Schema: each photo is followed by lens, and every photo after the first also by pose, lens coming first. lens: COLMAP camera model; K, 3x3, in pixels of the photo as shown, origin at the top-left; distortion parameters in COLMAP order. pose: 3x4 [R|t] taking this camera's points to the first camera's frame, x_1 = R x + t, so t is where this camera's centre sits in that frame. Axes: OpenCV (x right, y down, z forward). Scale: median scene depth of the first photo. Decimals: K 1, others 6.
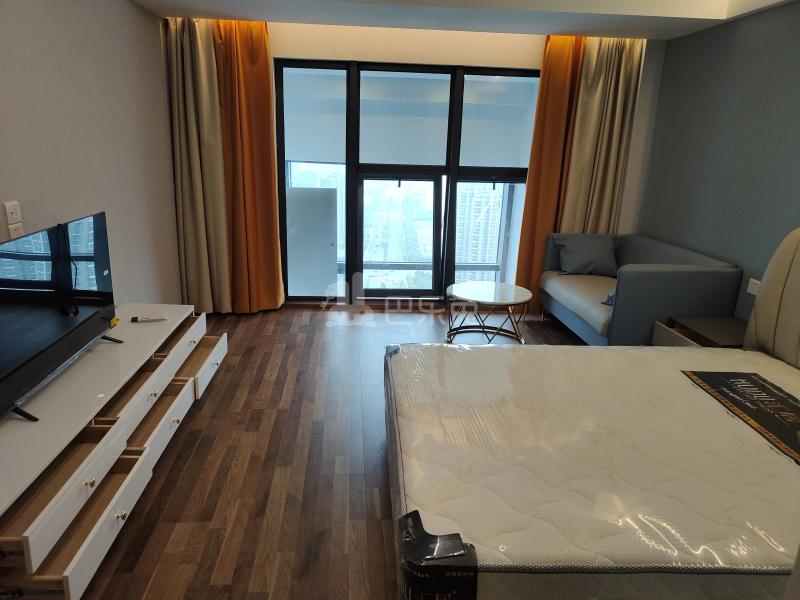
lens RADIAL K [[549.8, 0, 400.0], [0, 549.8, 300.0], [0, 0, 1]] dist [0.002734, 0.003136]
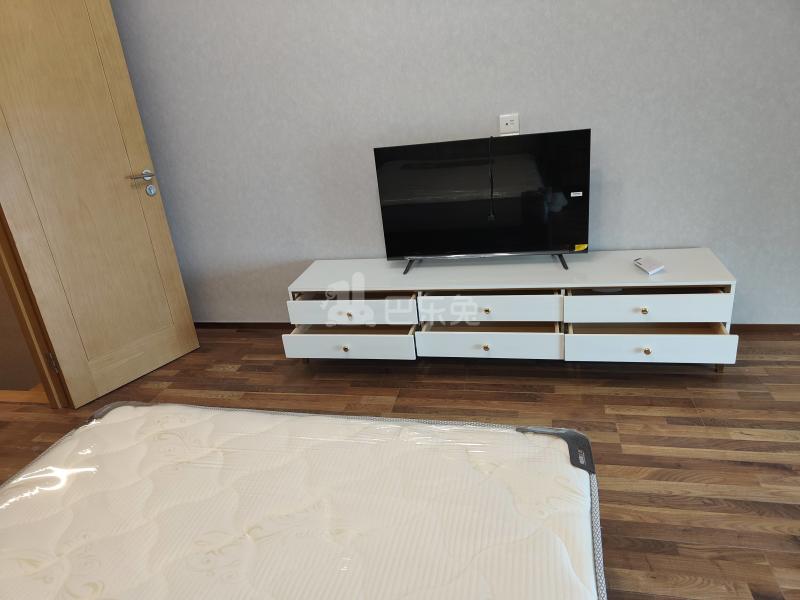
lens RADIAL K [[549.8, 0, 400.0], [0, 549.8, 300.0], [0, 0, 1]] dist [0.002734, 0.003136]
pose [[-0.325696, 0.334849, -0.884194, 0.400359], [-0.169304, 0.899414, 0.402977, -0.185289], [0.930193, 0.280945, -0.236244, 0.849110]]
